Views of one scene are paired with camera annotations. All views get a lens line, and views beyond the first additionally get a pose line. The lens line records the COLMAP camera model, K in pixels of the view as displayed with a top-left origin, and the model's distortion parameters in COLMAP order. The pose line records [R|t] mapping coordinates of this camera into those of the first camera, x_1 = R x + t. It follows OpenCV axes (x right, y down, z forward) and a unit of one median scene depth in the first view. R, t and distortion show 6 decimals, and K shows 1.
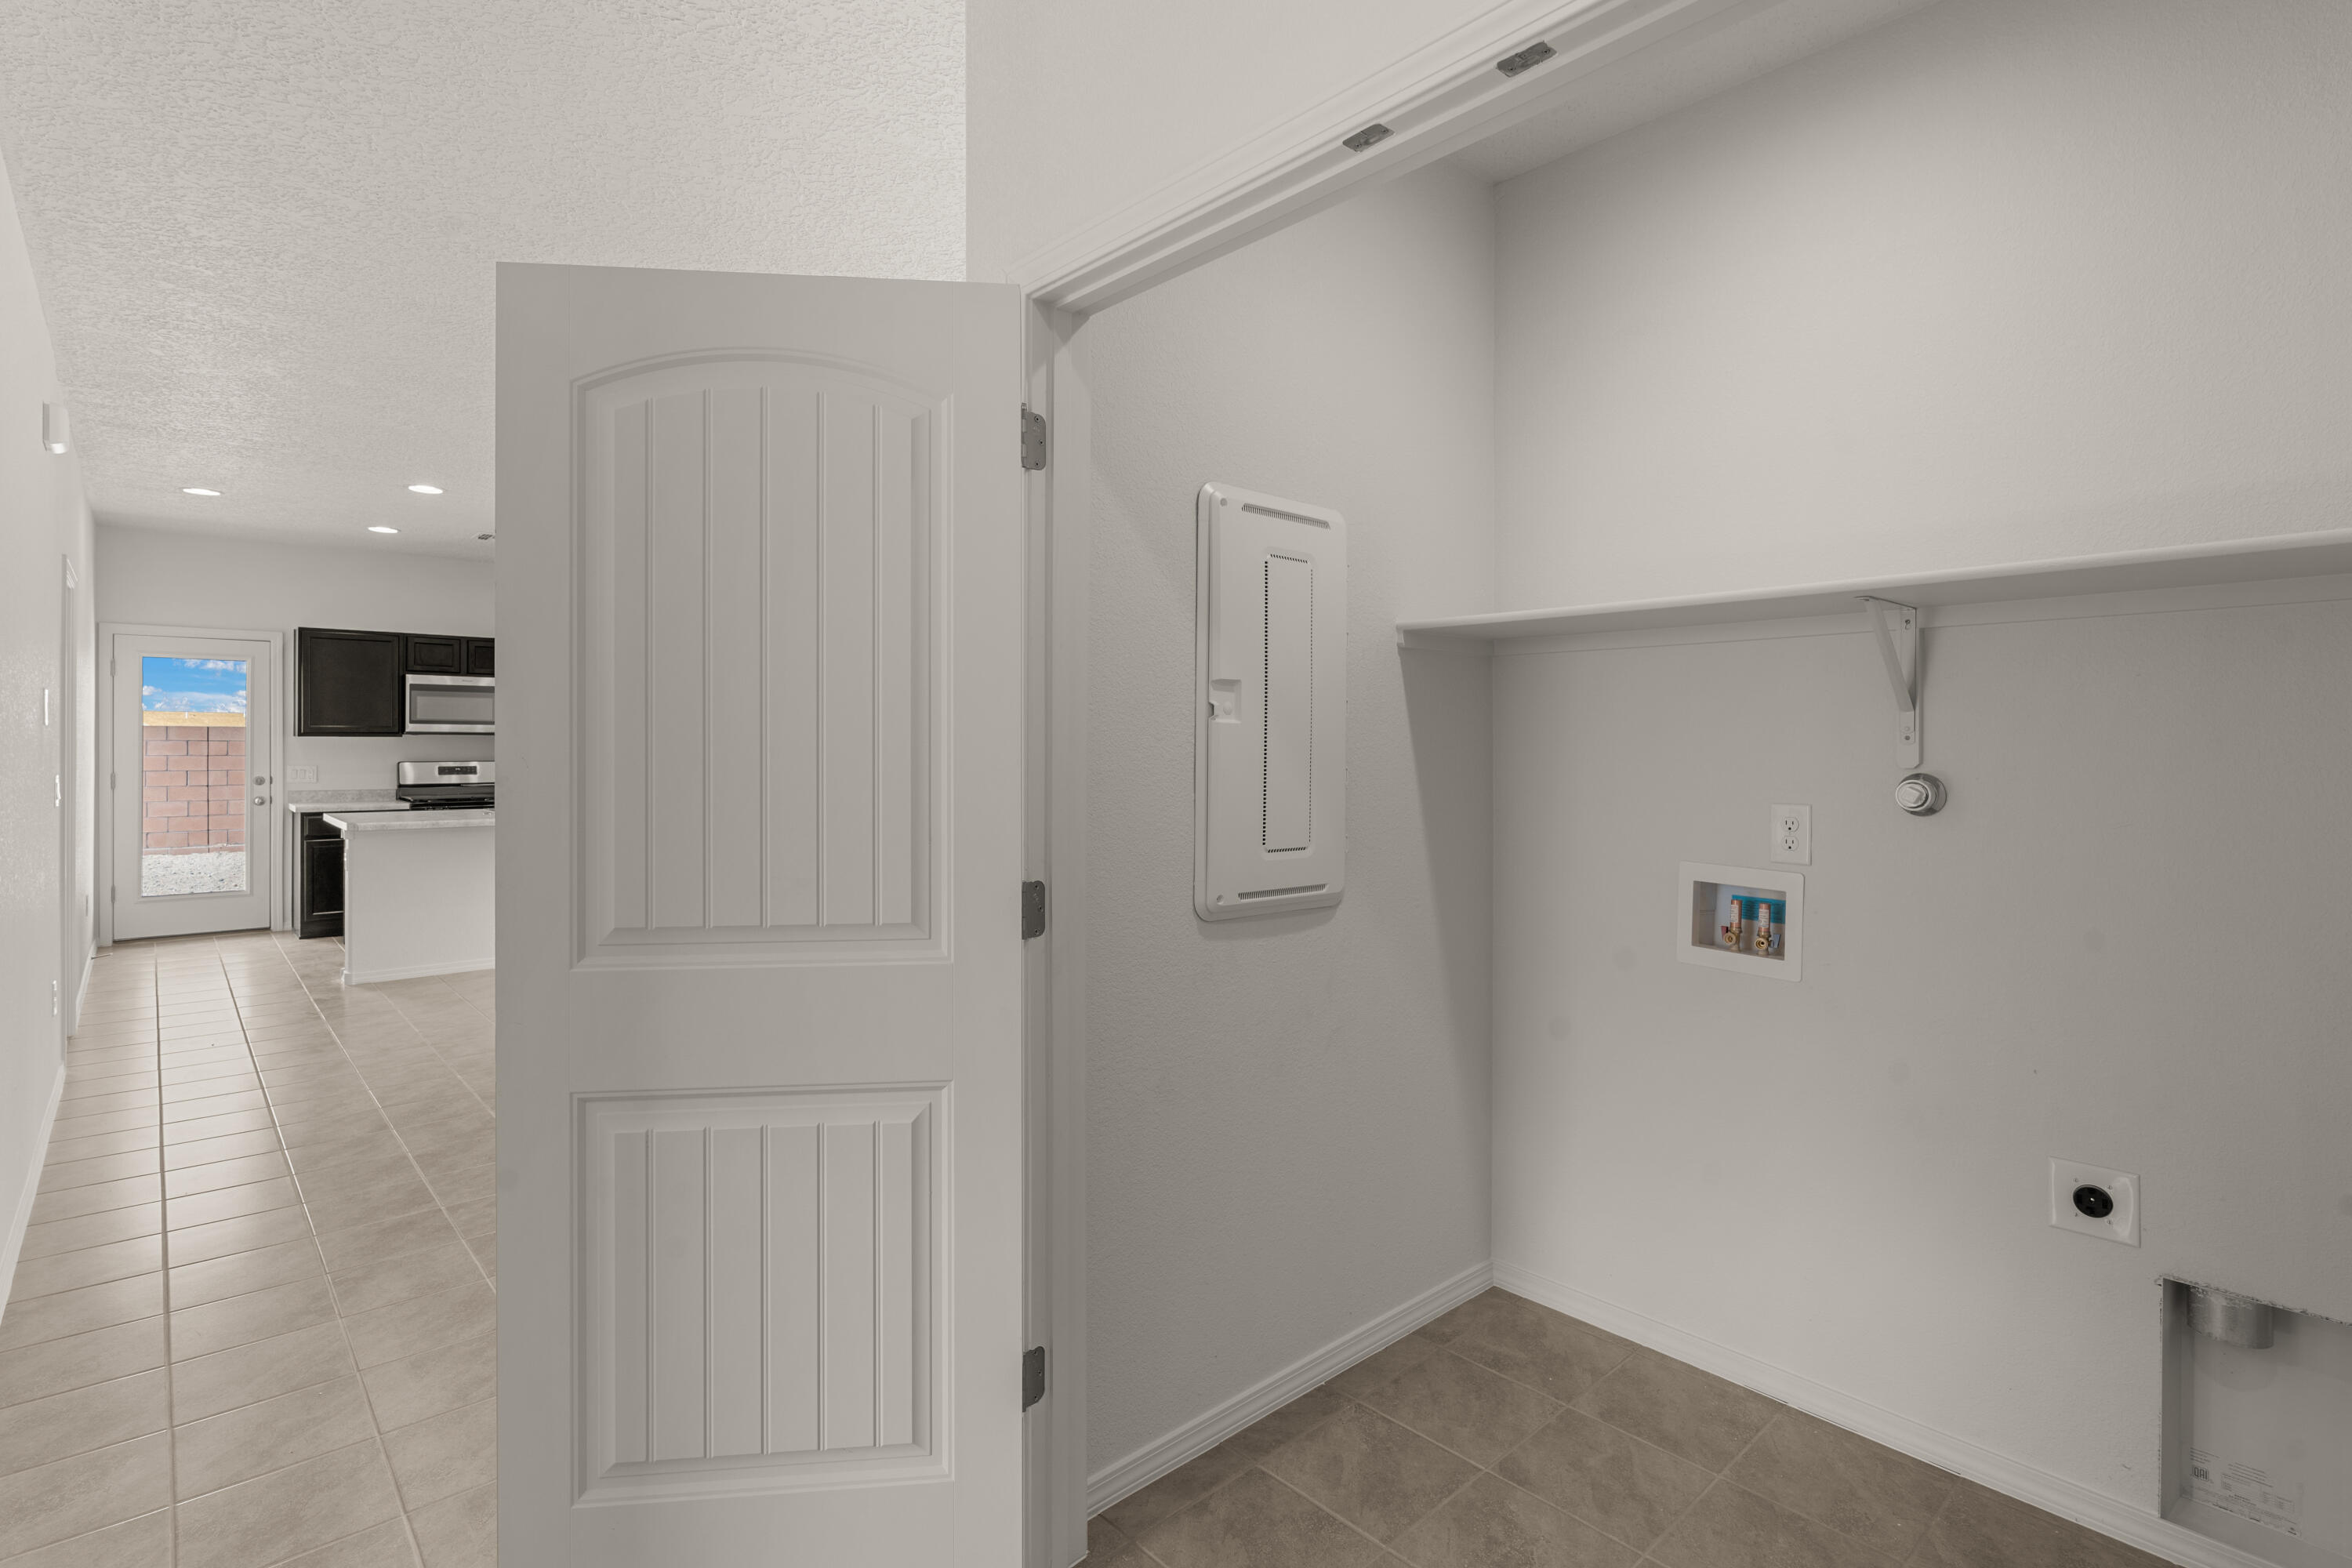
lens RADIAL K [[1129.2, 0, 1170.0], [0, 1129.2, 755.8], [0, 0, 1]] dist [-0.000729, -0.000715]
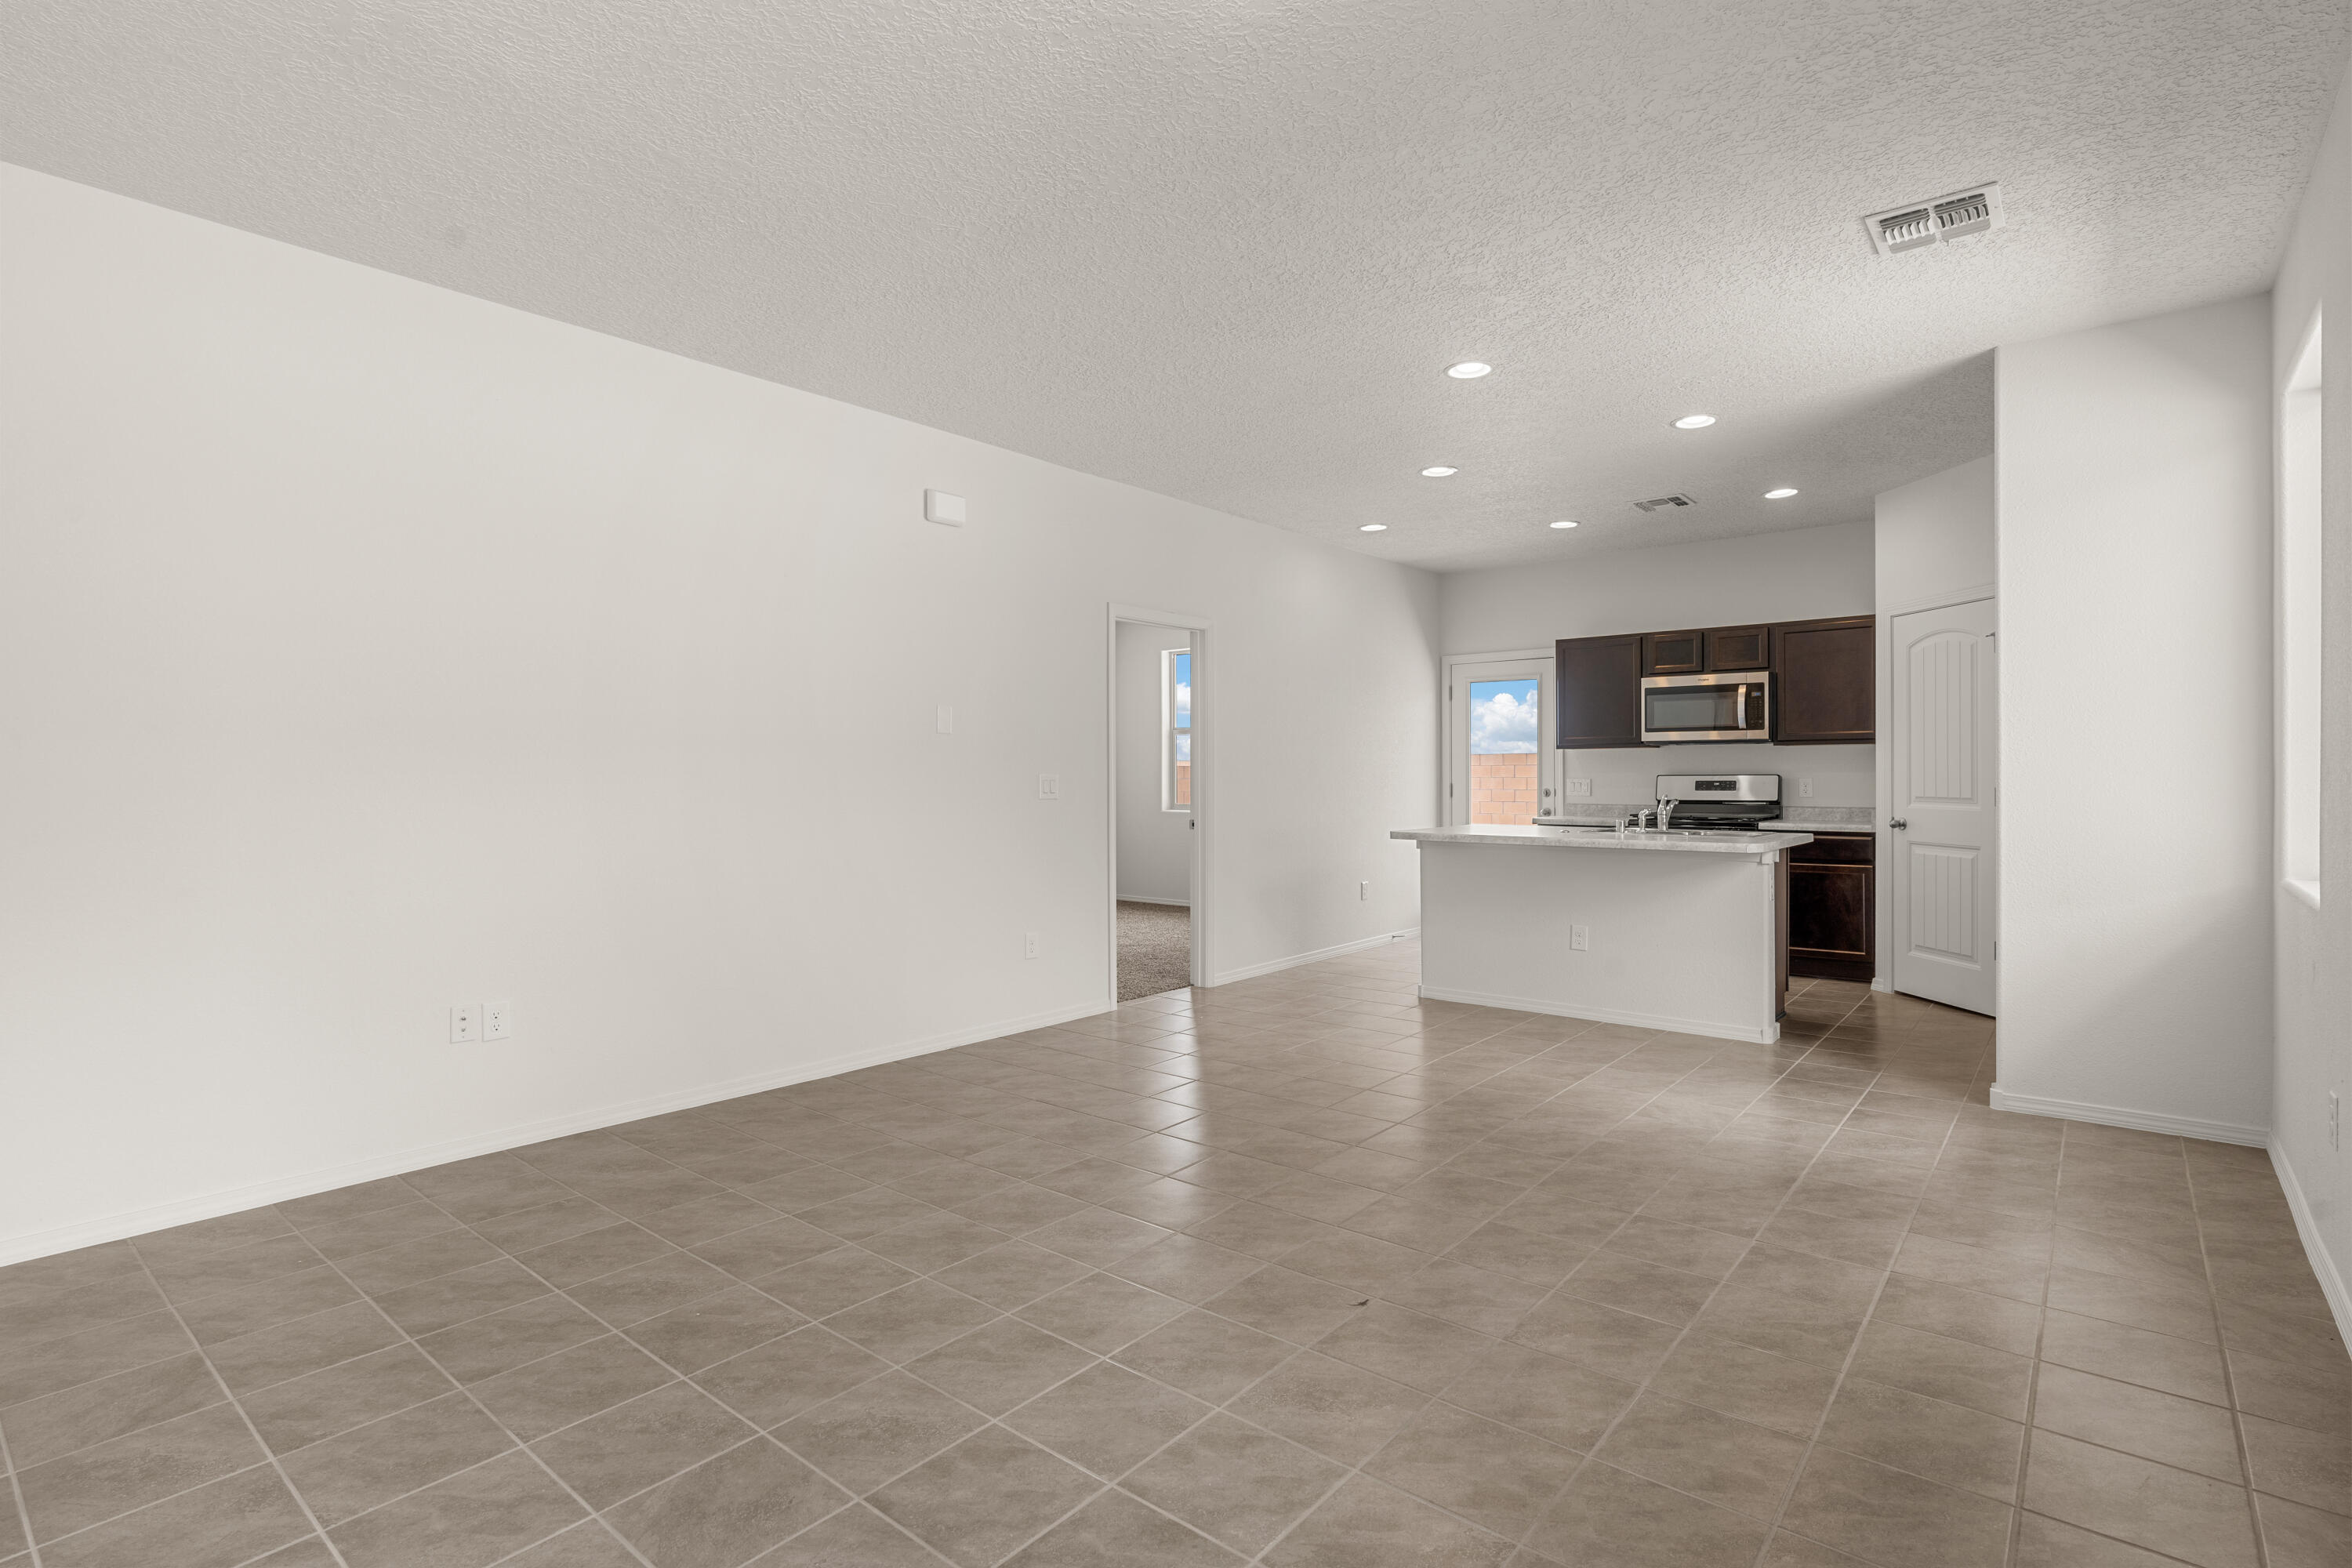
lens RADIAL K [[1127.2, 0, 1176.0], [0, 1127.2, 784.0], [0, 0, 1]] dist [-0.001694, 0.000206]
pose [[0.144222, 0.005242, -0.989531, 0.170906], [-0.006486, 0.999969, 0.004352, 0.011772], [0.989524, 0.005791, 0.144252, 0.518370]]
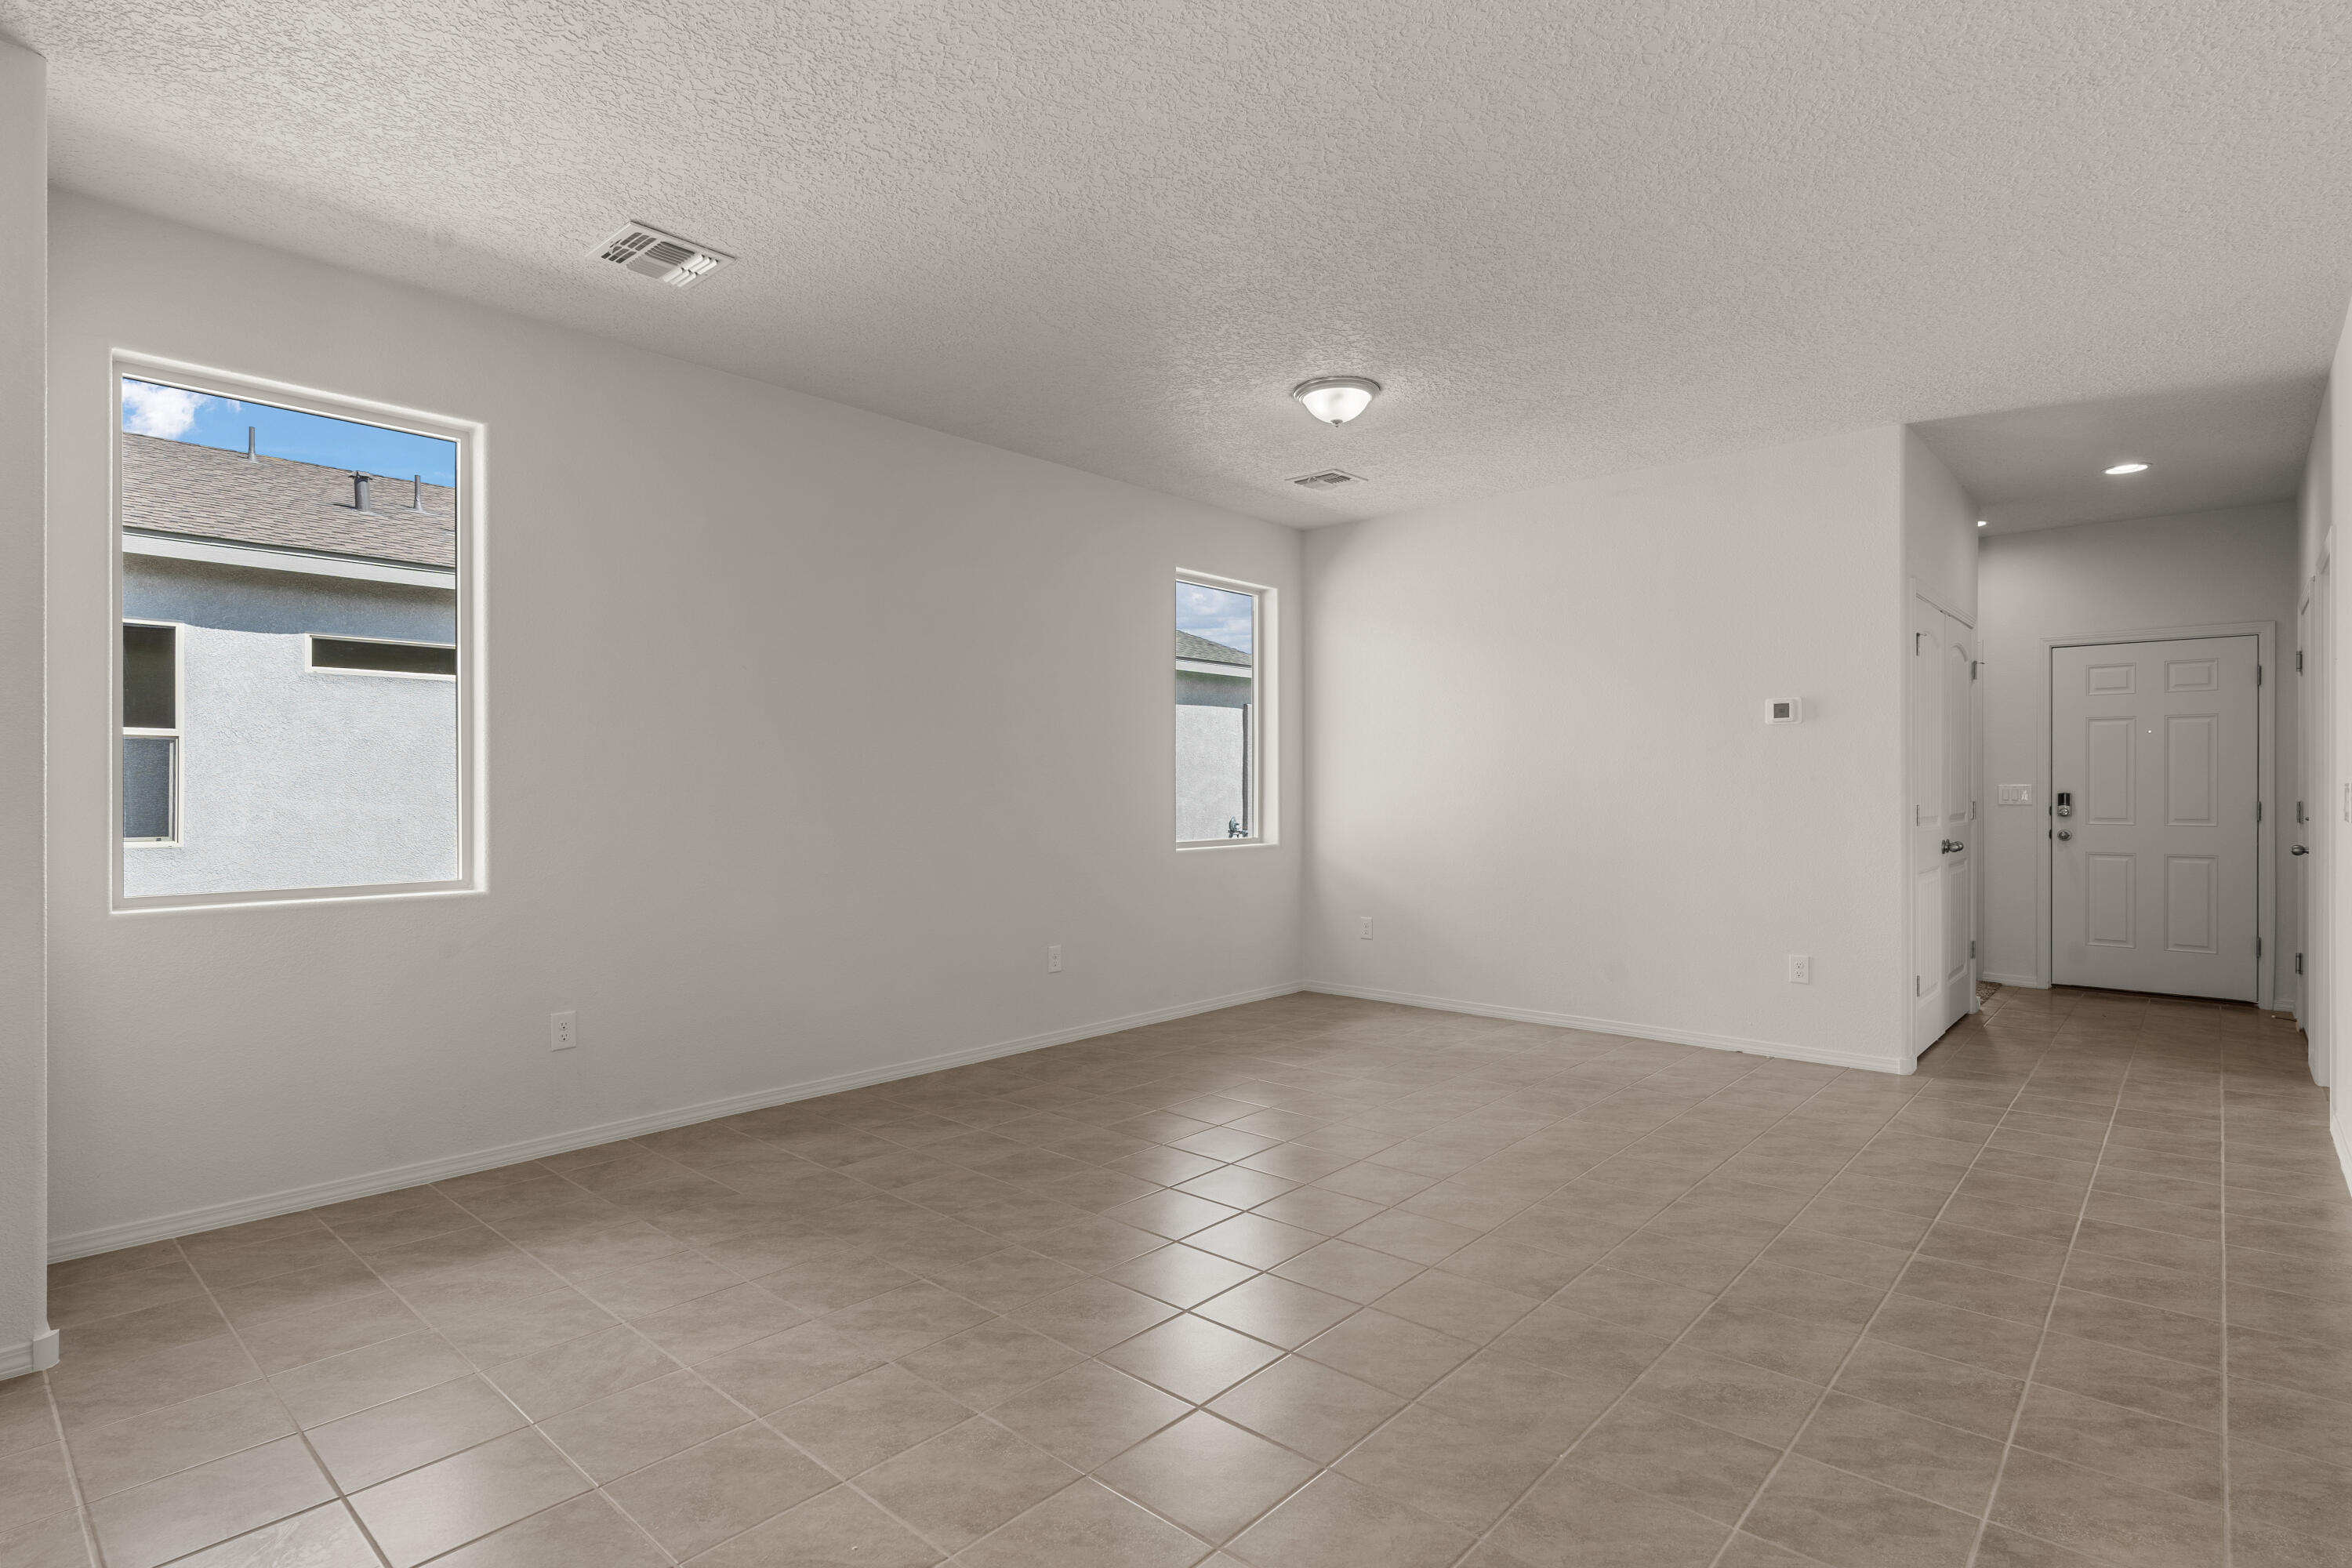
lens RADIAL K [[1176.2, 0, 1176.0], [0, 1176.2, 784.0], [0, 0, 1]] dist [-0.001638, -0.000288]
pose [[-0.110108, 0.001788, 0.993918, -0.628682], [0.009448, 0.999955, -0.000752, 0.008950], [-0.993875, 0.009308, -0.110119, 0.700515]]
